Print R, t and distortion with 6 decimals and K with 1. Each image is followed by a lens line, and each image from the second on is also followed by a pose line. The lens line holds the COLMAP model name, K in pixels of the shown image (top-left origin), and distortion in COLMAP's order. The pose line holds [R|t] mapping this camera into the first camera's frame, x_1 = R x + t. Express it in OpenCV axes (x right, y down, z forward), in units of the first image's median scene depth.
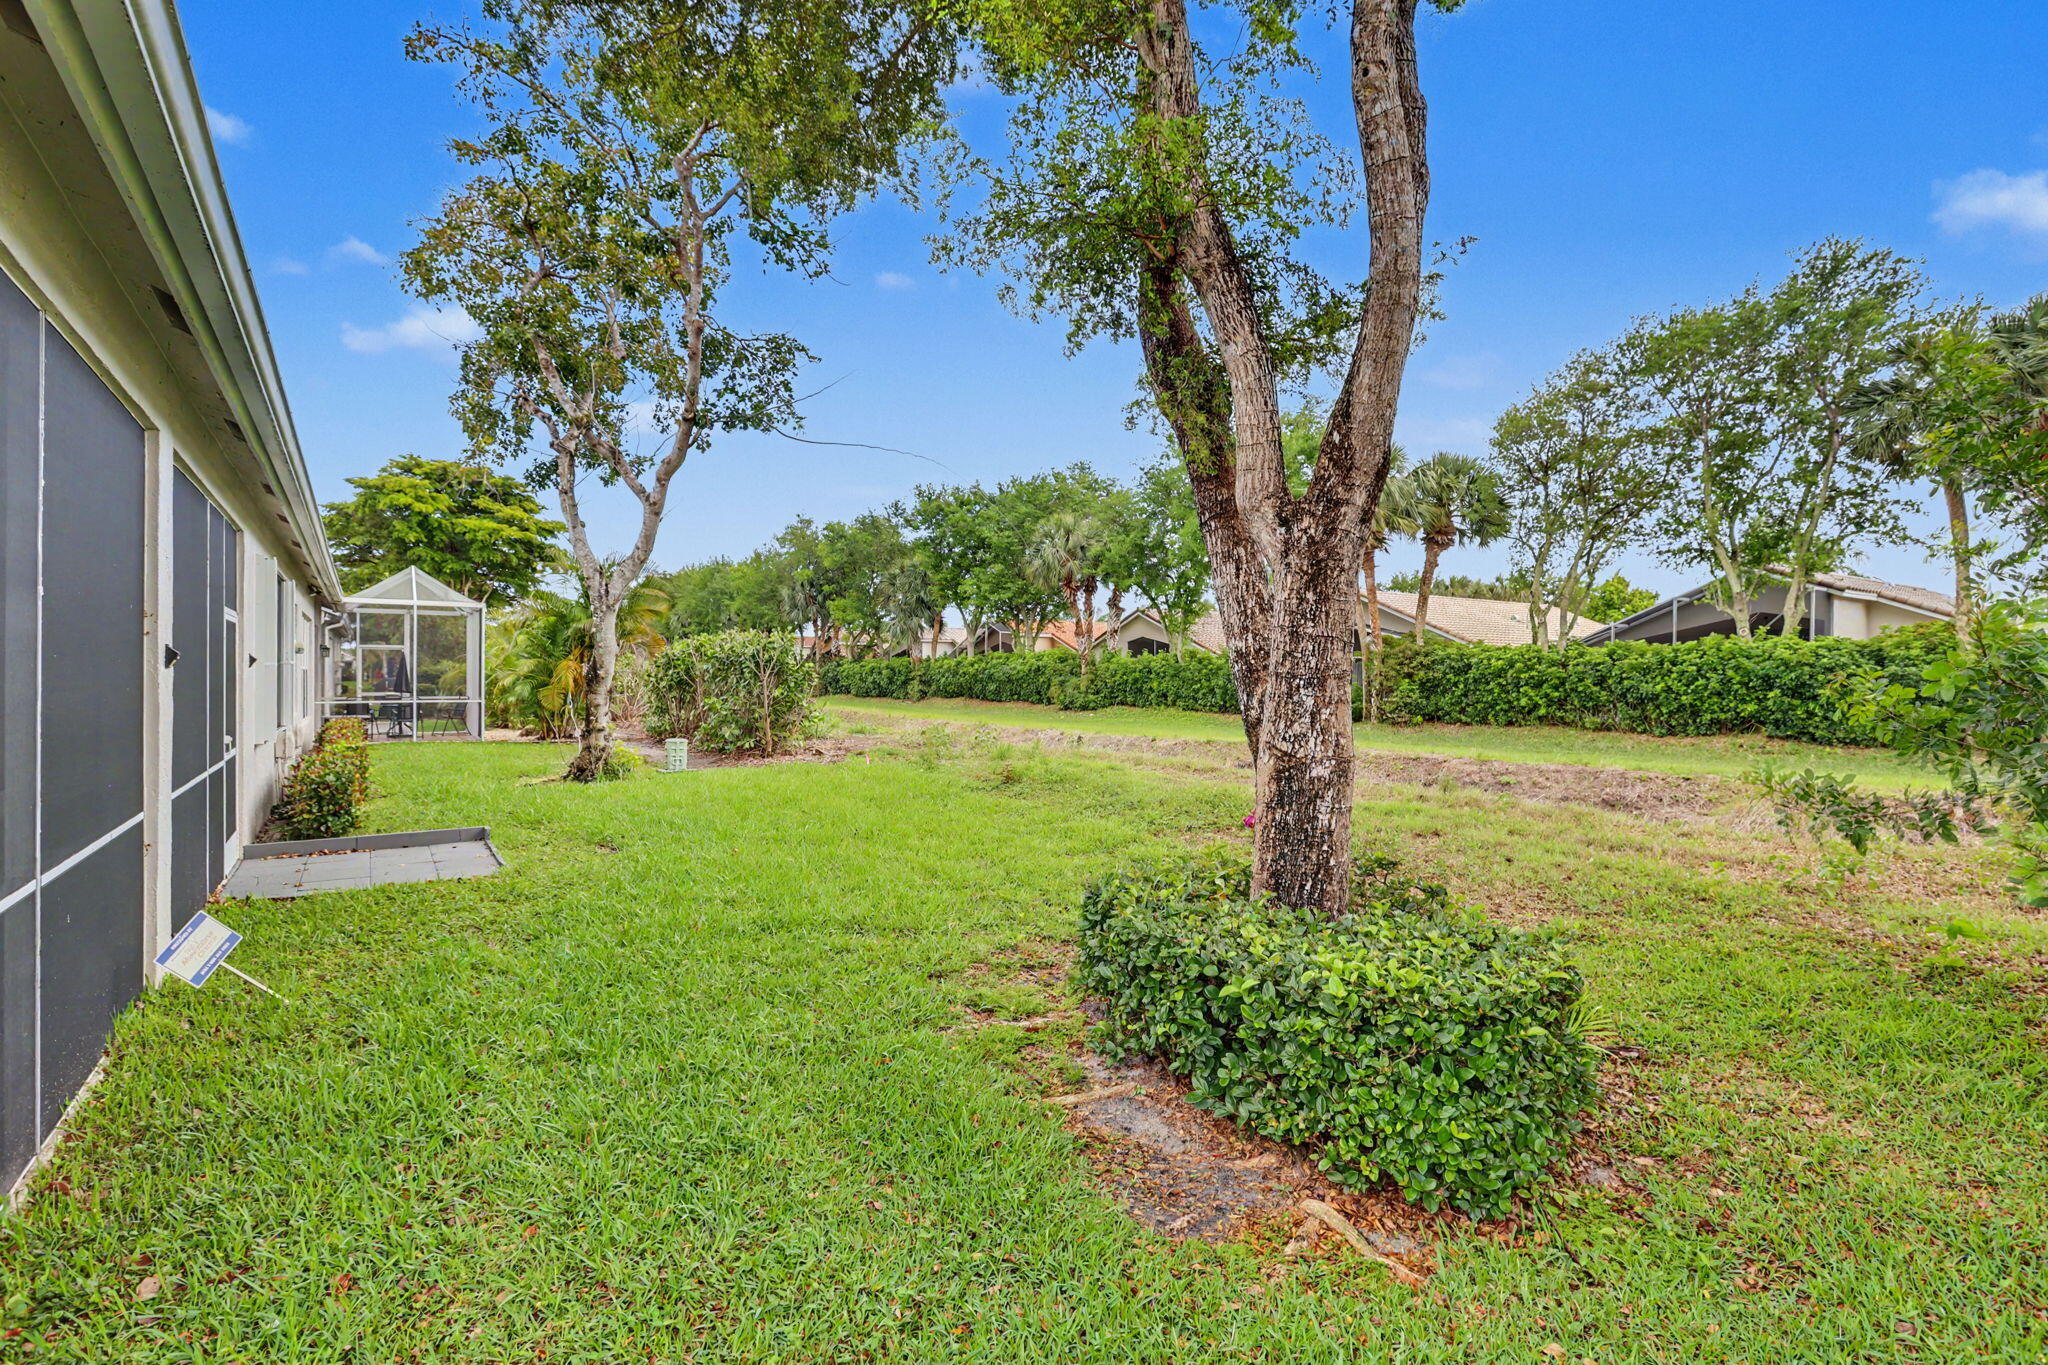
lens RADIAL K [[1002.2, 0, 1024.0], [0, 1002.2, 682.5], [0, 0, 1]] dist [-0.000134, 0.000124]
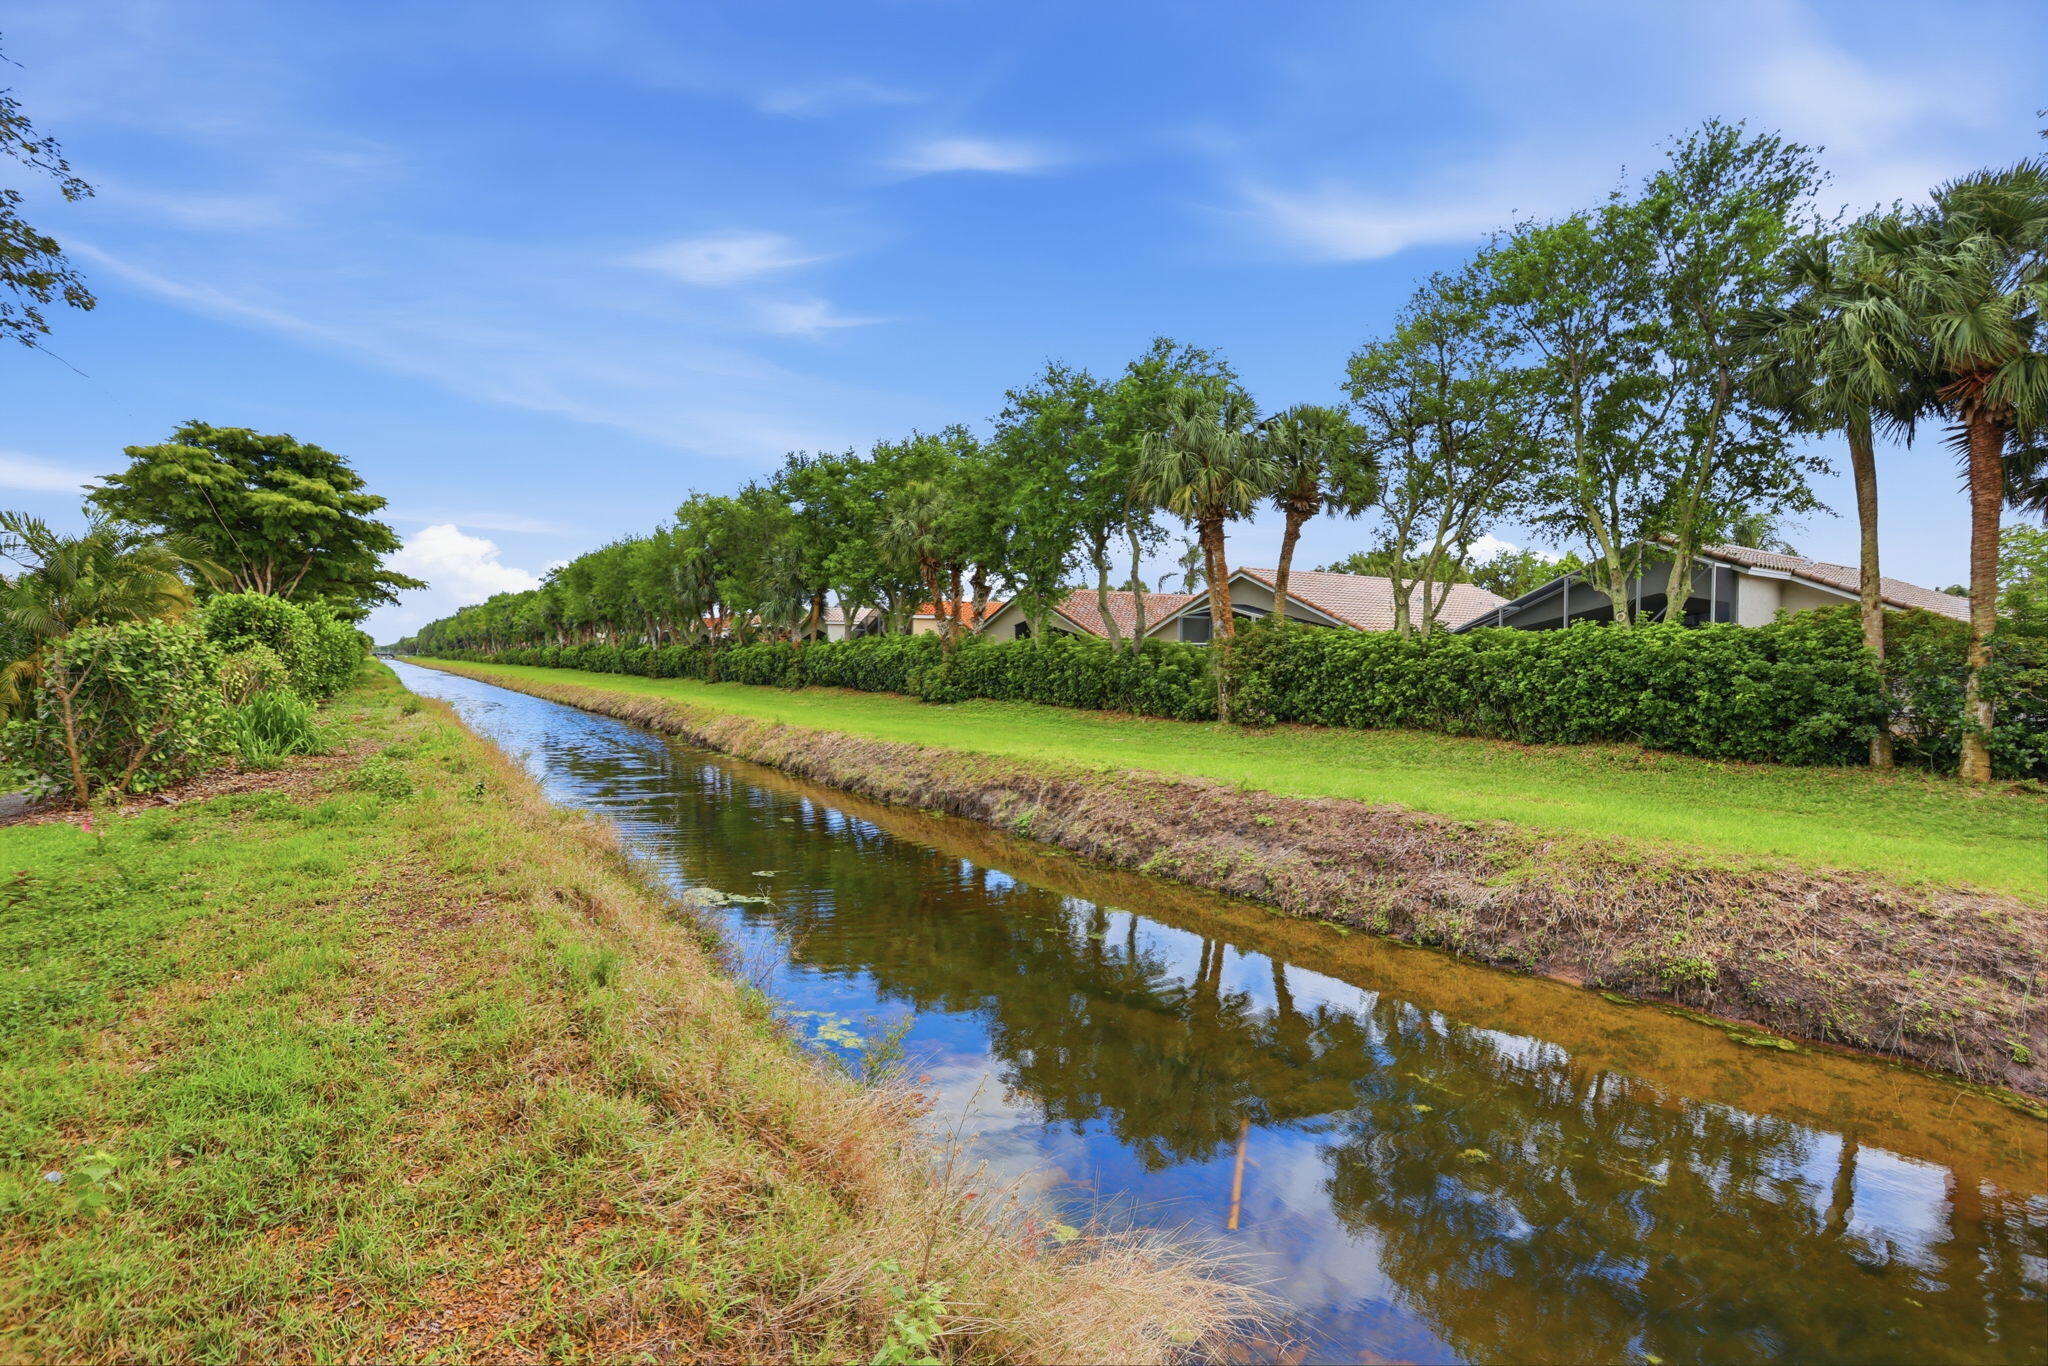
lens RADIAL K [[999.5, 0, 1028.6], [0, 999.5, 677.5], [0, 0, 1]] dist [-0.052434, 0.019313]
pose [[0.999984, -0.001544, 0.005350, 0.206635], [0.001464, 0.999887, 0.014947, -0.012640], [-0.005373, -0.014939, 0.999874, 0.180644]]
